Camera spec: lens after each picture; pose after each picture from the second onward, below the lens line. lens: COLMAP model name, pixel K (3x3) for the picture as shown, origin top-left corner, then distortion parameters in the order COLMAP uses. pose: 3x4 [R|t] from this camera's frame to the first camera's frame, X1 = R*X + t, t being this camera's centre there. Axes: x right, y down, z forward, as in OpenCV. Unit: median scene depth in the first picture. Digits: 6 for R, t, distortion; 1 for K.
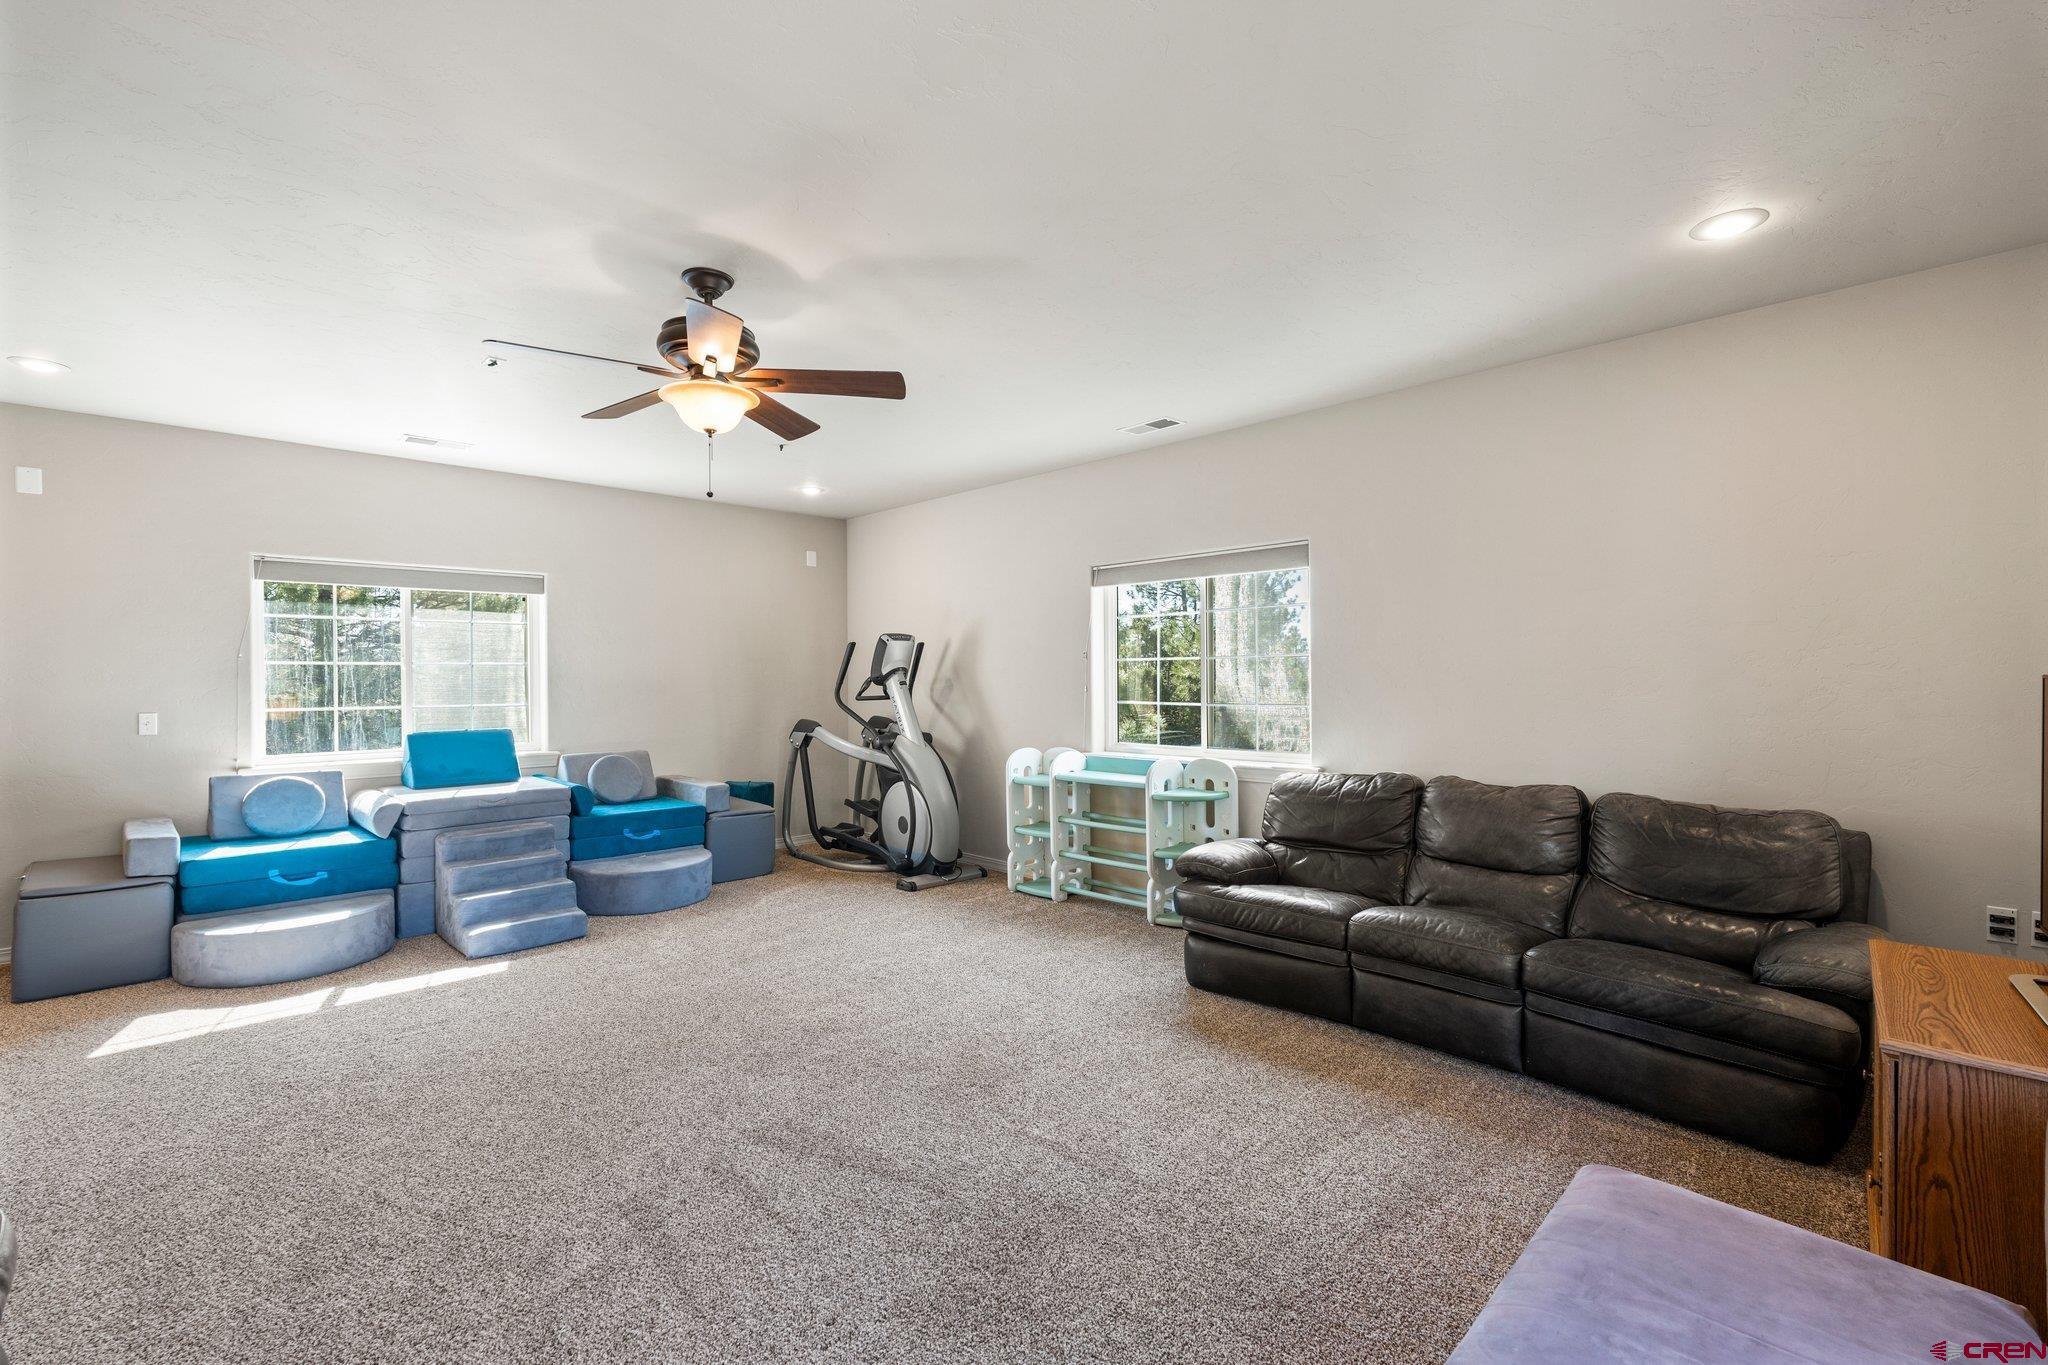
lens RADIAL K [[895.3, 0, 1024.0], [0, 895.3, 682.5], [0, 0, 1]] dist [-0.000468, -0.000146]
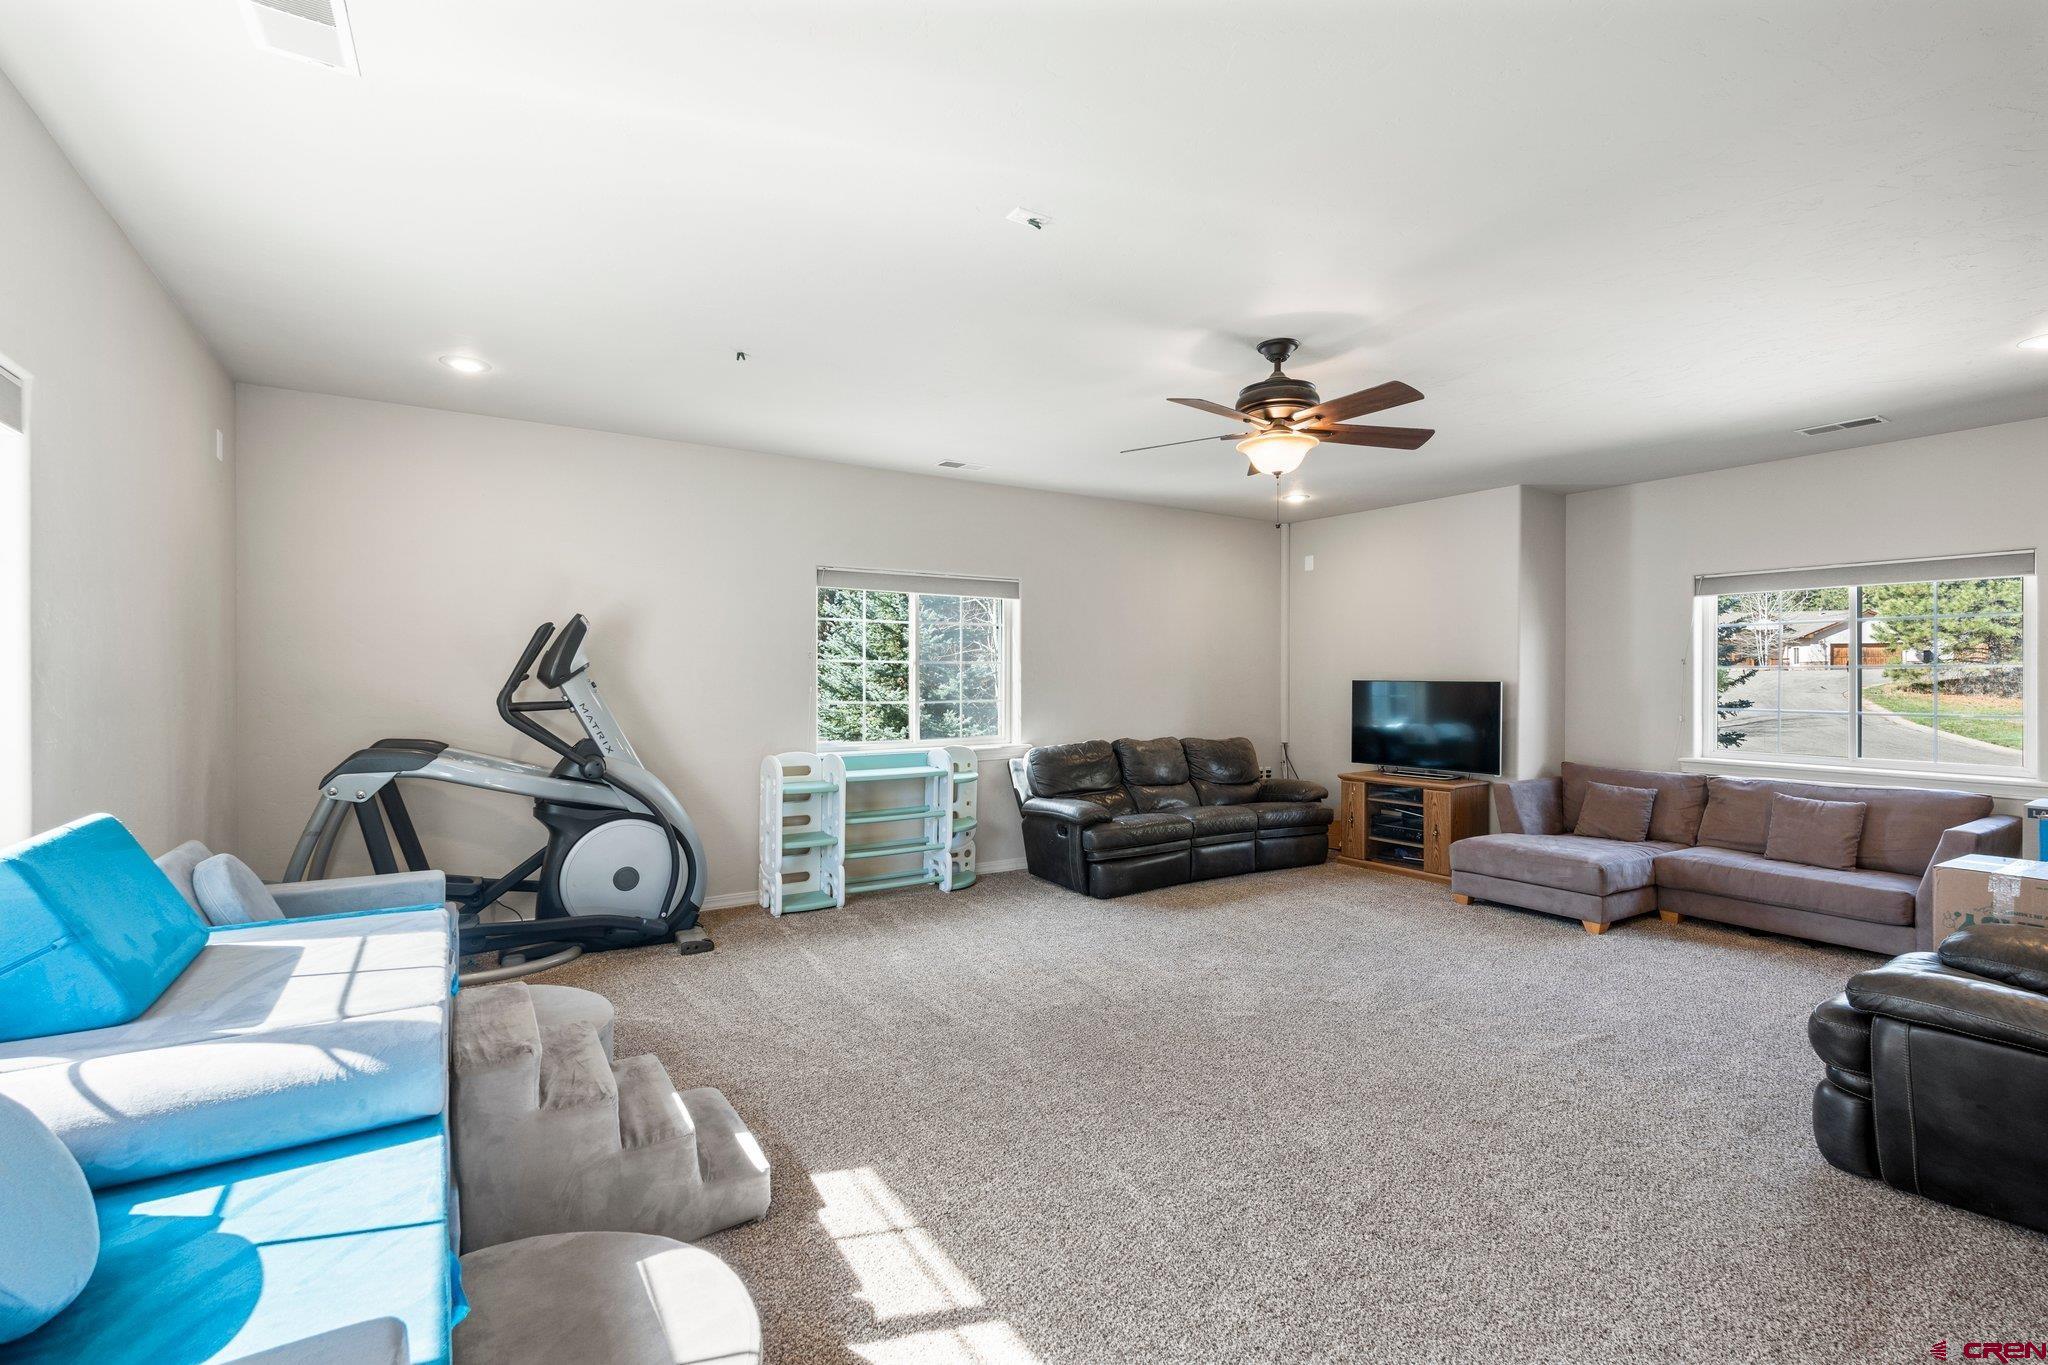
lens RADIAL K [[895.3, 0, 1024.0], [0, 895.3, 682.5], [0, 0, 1]] dist [-0.000468, -0.000146]
pose [[0.205014, -0.000266, 0.978759, -1.022483], [0.004479, 0.999990, -0.000666, -0.000015], [-0.978749, 0.004520, 0.205013, 0.695839]]
